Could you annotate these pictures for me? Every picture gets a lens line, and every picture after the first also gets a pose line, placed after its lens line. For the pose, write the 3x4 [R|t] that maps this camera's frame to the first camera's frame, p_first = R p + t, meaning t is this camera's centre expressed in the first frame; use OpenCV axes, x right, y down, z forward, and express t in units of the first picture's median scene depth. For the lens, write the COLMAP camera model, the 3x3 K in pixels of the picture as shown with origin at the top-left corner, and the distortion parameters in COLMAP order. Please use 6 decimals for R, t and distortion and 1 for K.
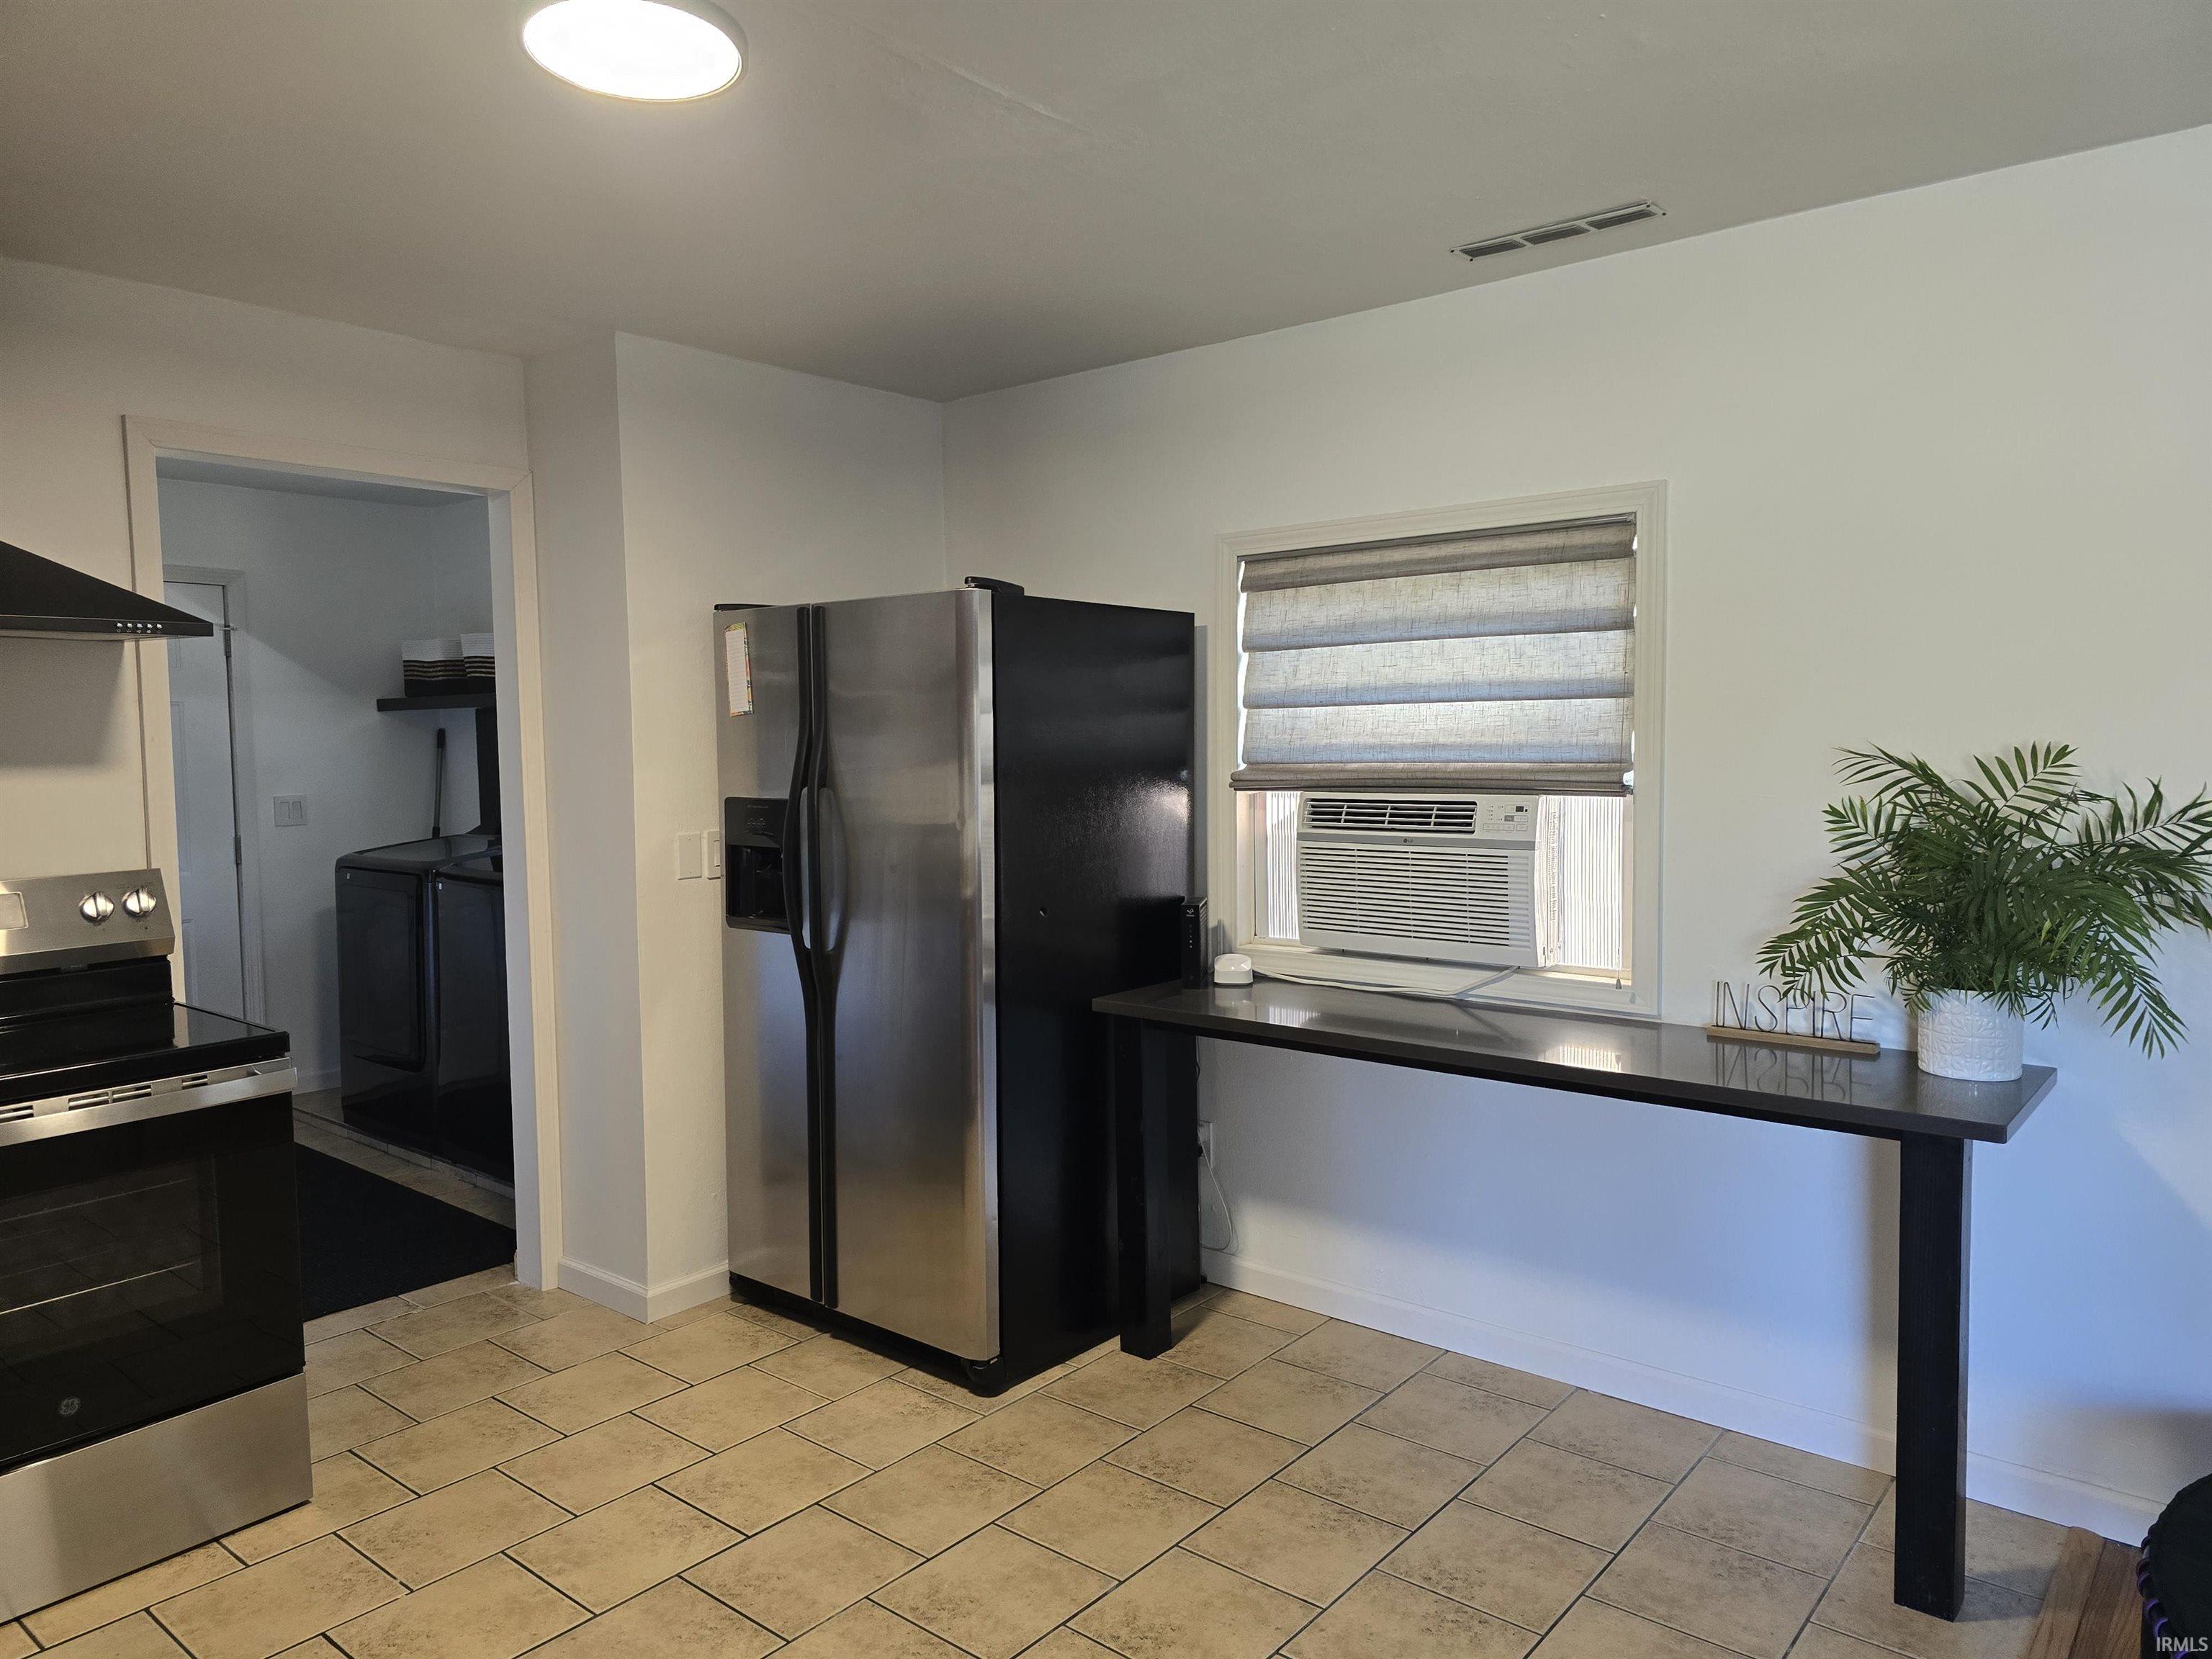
lens RADIAL K [[1485.1, 0, 1087.6], [0, 1485.1, 831.9], [0, 0, 1]] dist [0.065311, -0.055520]
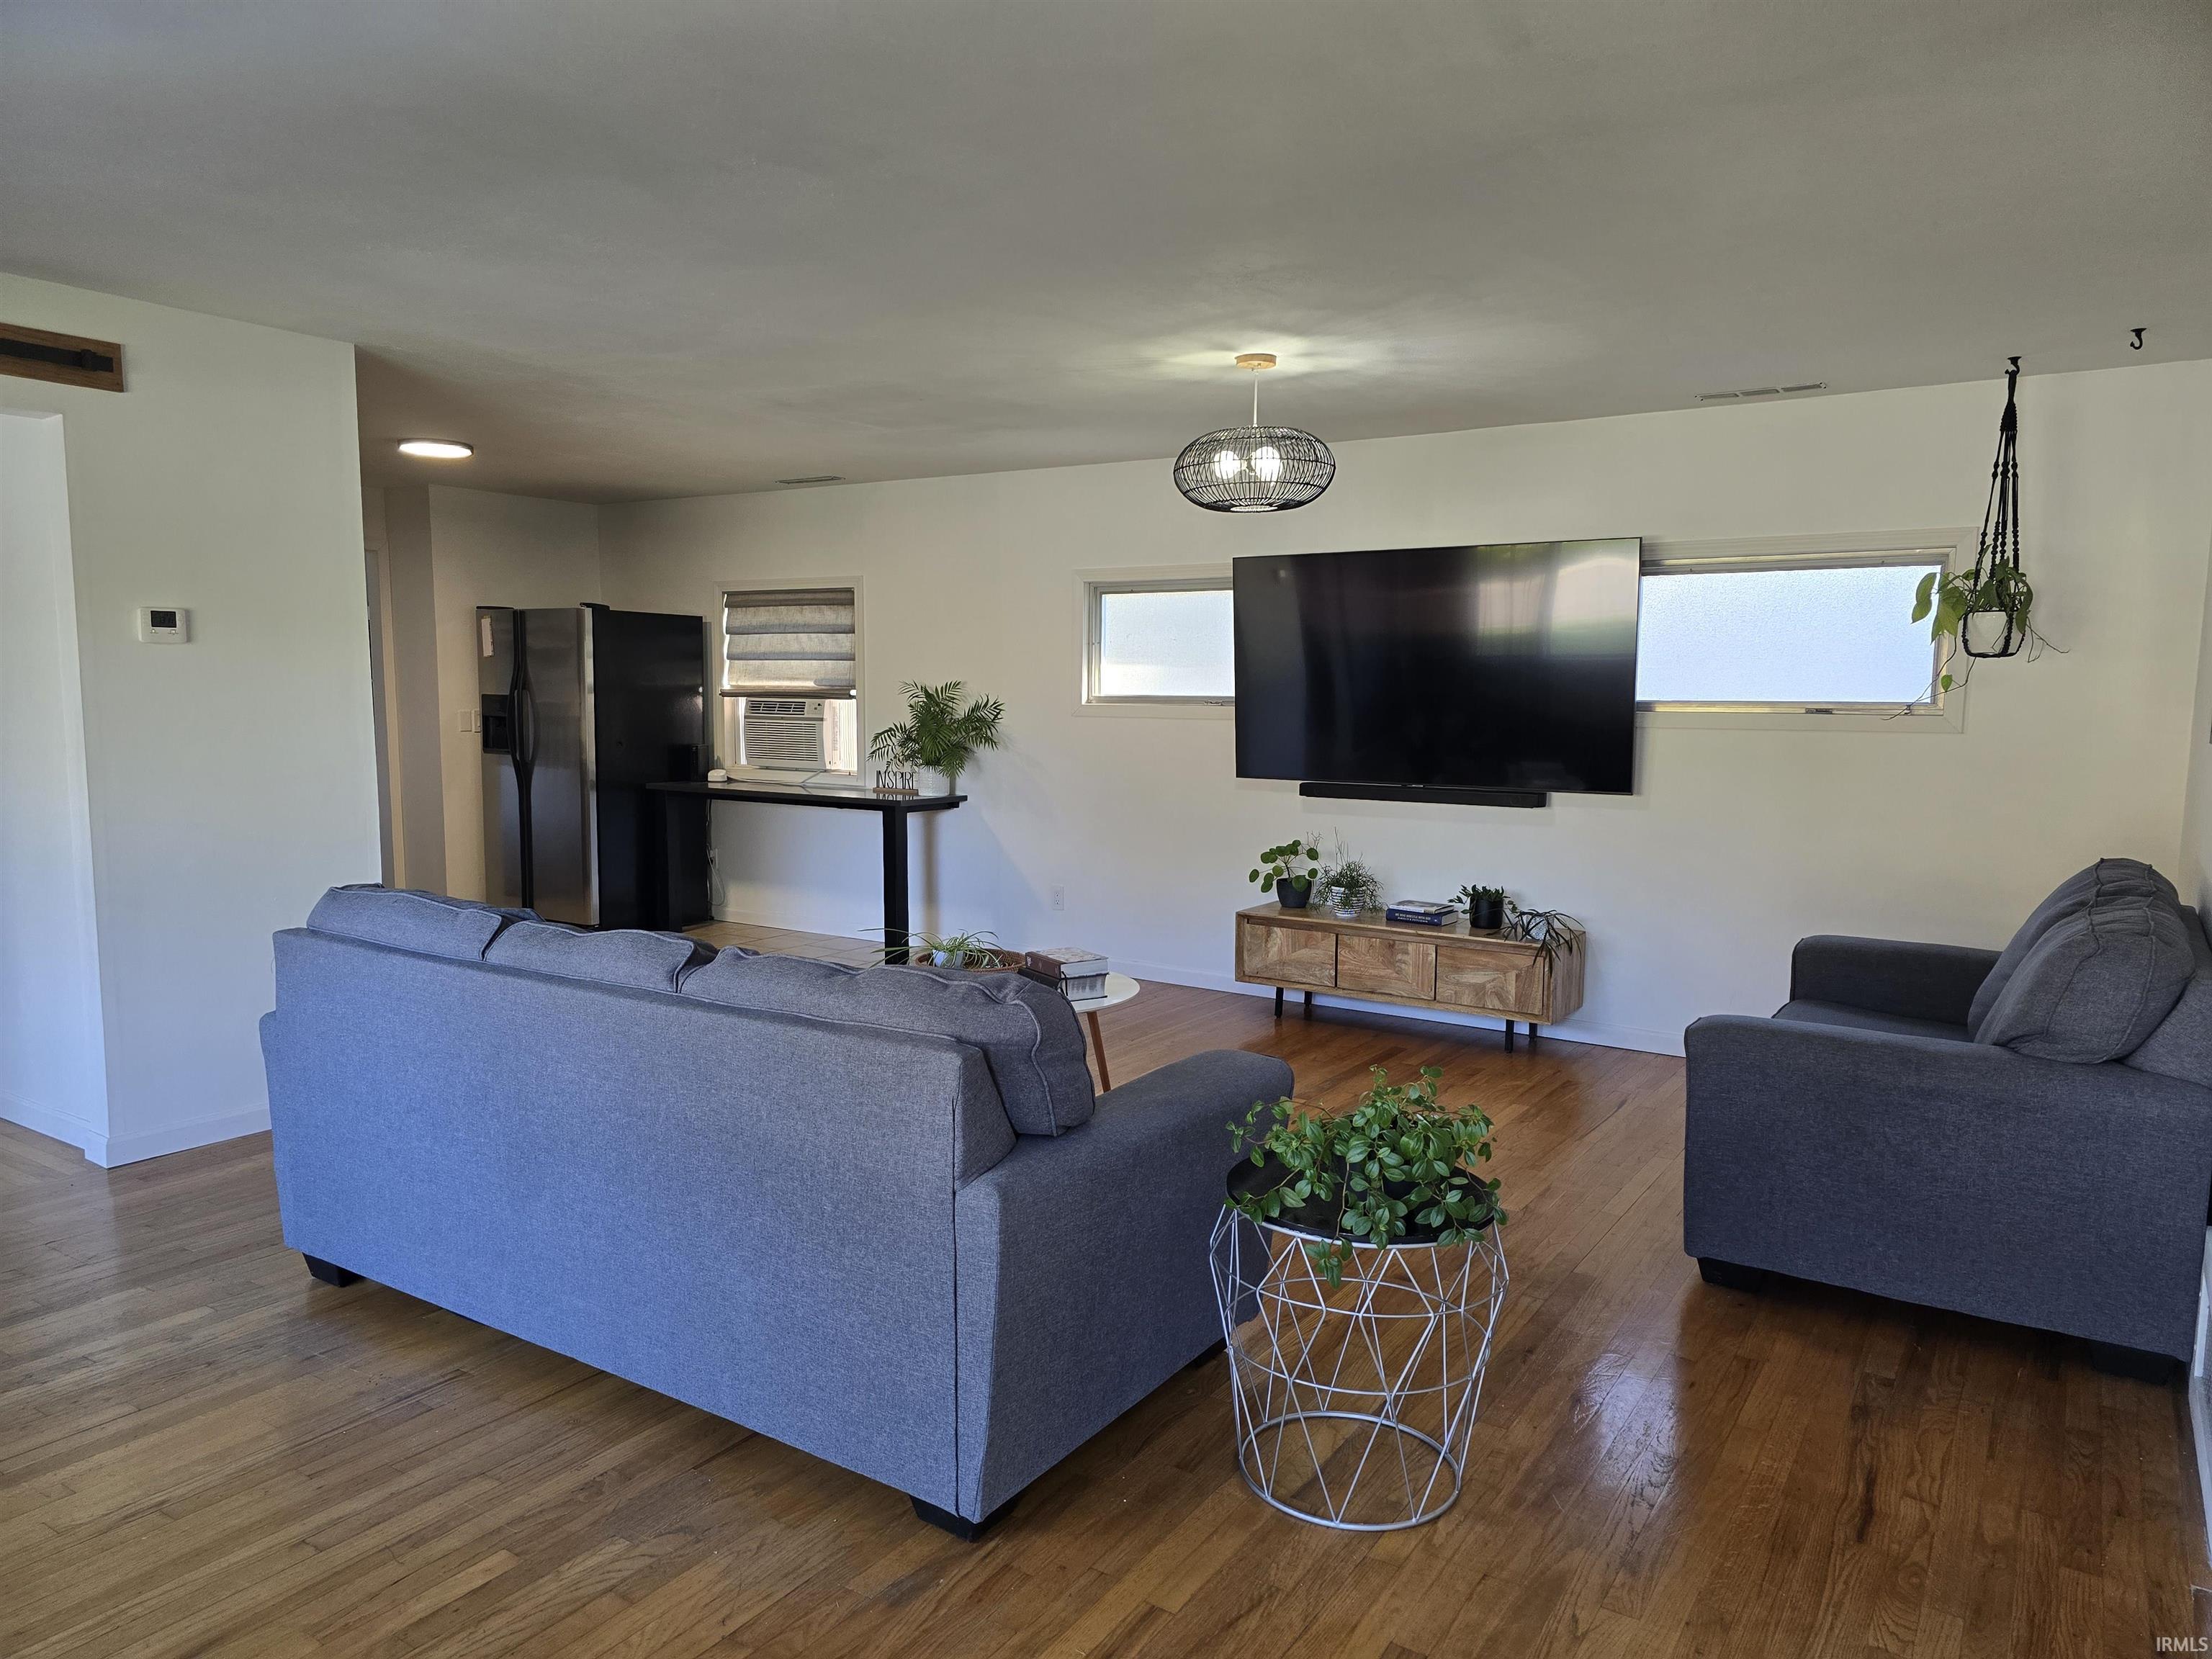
lens RADIAL K [[1486.1, 0, 1106.2], [0, 1486.1, 857.9], [0, 0, 1]] dist [0.070402, -0.065684]
pose [[0.992692, 0.006643, 0.120492, 0.430500], [-0.012429, 0.998802, 0.047334, 0.106621], [-0.120033, -0.048485, 0.991585, -1.400461]]
